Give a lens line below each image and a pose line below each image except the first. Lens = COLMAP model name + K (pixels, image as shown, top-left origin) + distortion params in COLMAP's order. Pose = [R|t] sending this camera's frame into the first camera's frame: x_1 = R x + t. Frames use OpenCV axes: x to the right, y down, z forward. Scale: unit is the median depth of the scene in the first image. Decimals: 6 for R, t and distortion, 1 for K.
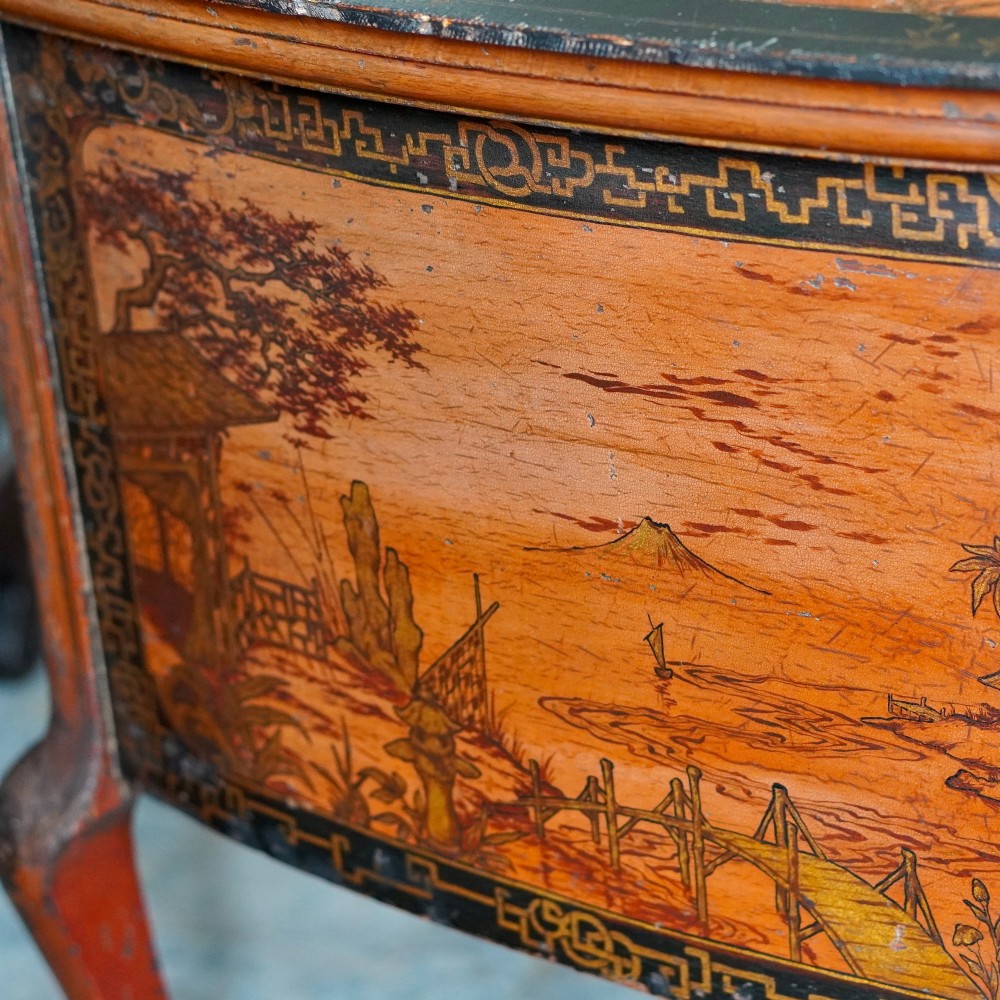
lens RADIAL K [[3464.1, 0, 499.4], [0, 3464.1, 500.4], [0, 0, 1]] dist [0.249050, 0.000000]
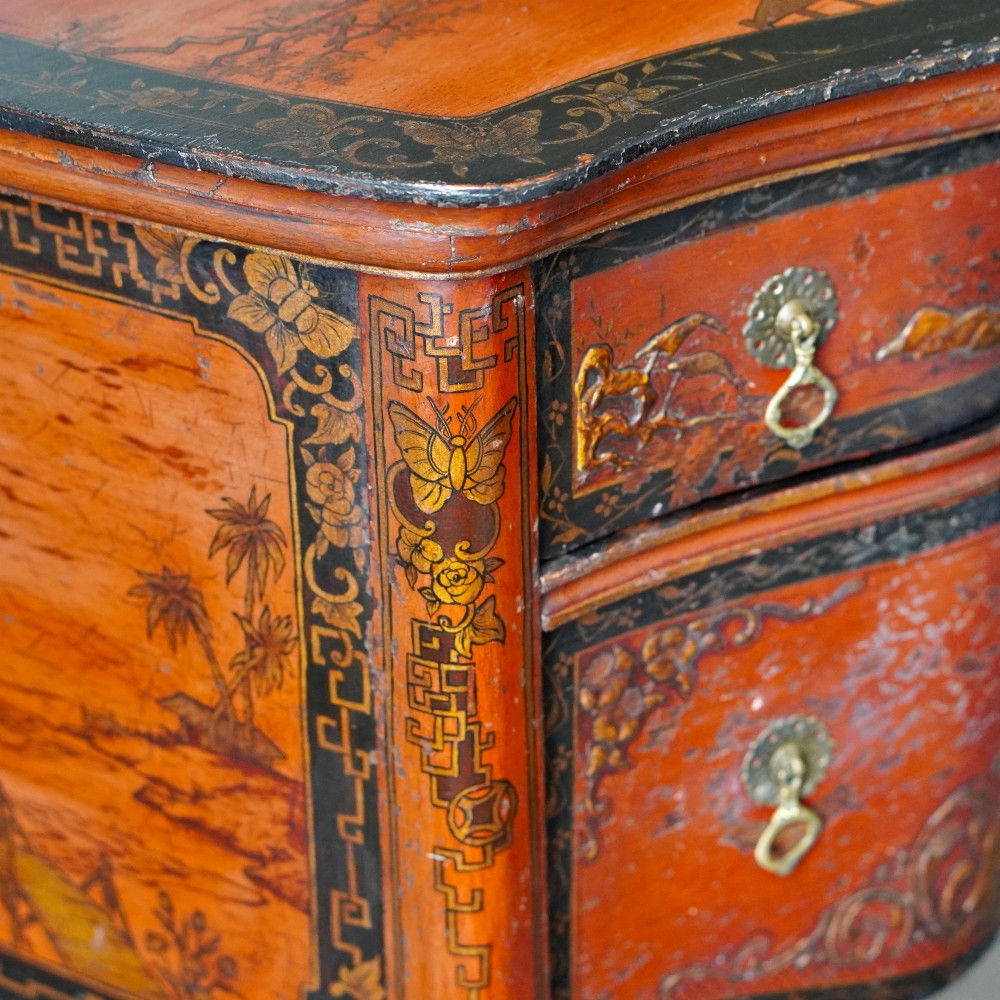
lens RADIAL K [[3464.1, 0, 497.9], [0, 3464.1, 499.6], [0, 0, 1]] dist [0.249050, 0.000000]
pose [[0.994980, 0.090133, -0.043491, 0.266350], [-0.087071, 0.993892, 0.067806, -0.081276], [0.049337, -0.063679, 0.996750, 0.002763]]
